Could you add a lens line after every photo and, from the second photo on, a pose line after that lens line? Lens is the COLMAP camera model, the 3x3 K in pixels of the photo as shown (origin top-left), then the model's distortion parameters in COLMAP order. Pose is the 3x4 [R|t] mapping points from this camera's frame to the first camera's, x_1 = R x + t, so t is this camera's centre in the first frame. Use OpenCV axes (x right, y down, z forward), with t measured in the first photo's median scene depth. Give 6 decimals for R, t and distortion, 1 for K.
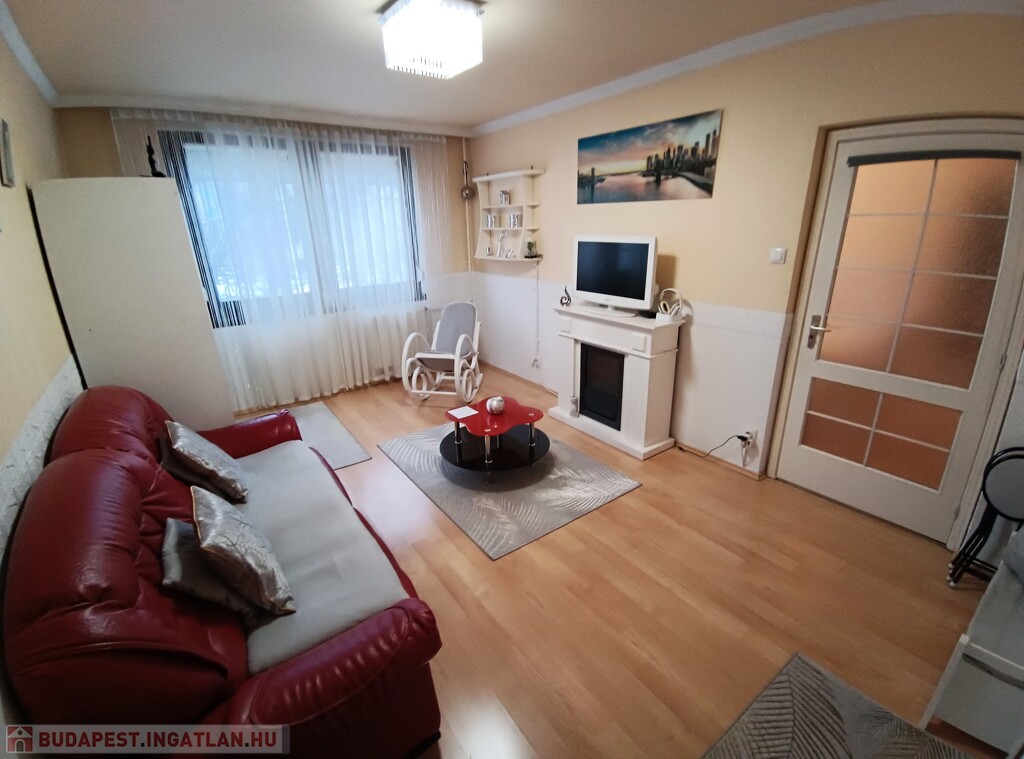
lens RADIAL K [[463.8, 0, 516.3], [0, 463.8, 378.6], [0, 0, 1]] dist [0.003091, -0.000876]
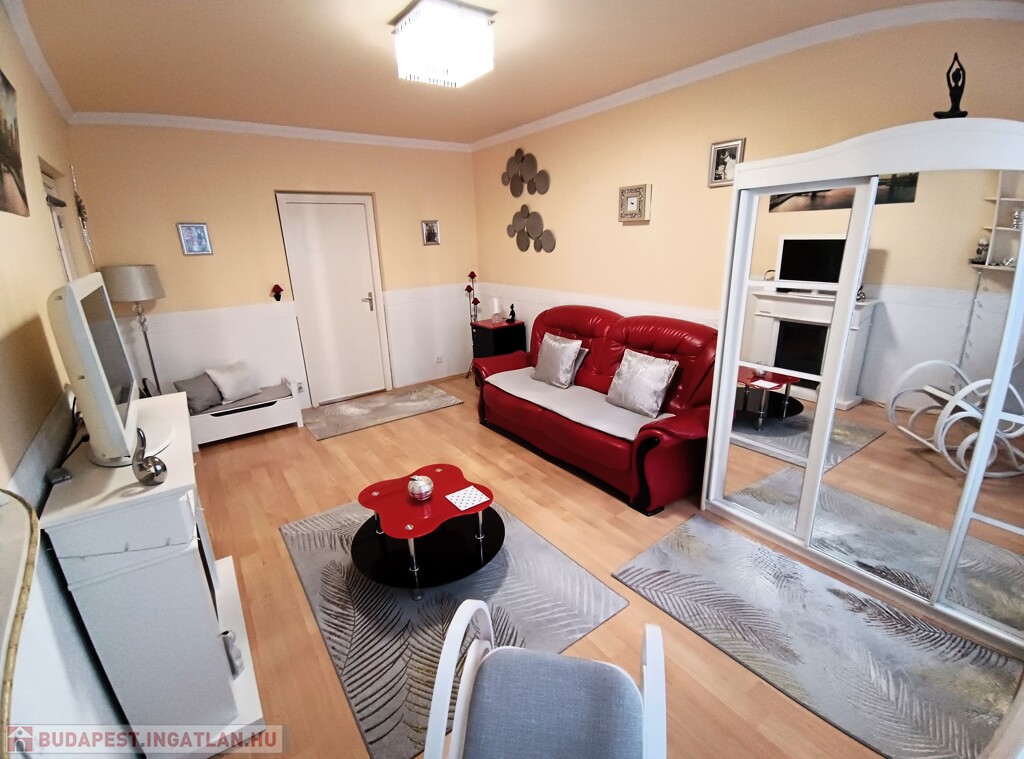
lens RADIAL K [[463.8, 0, 512.8], [0, 463.8, 376.1], [0, 0, 1]] dist [0.003091, -0.000876]
pose [[-0.998200, 0.057093, 0.018381, -0.204716], [0.057171, 0.813033, 0.579404, -0.473561], [0.018136, 0.579412, -0.814833, 1.449224]]
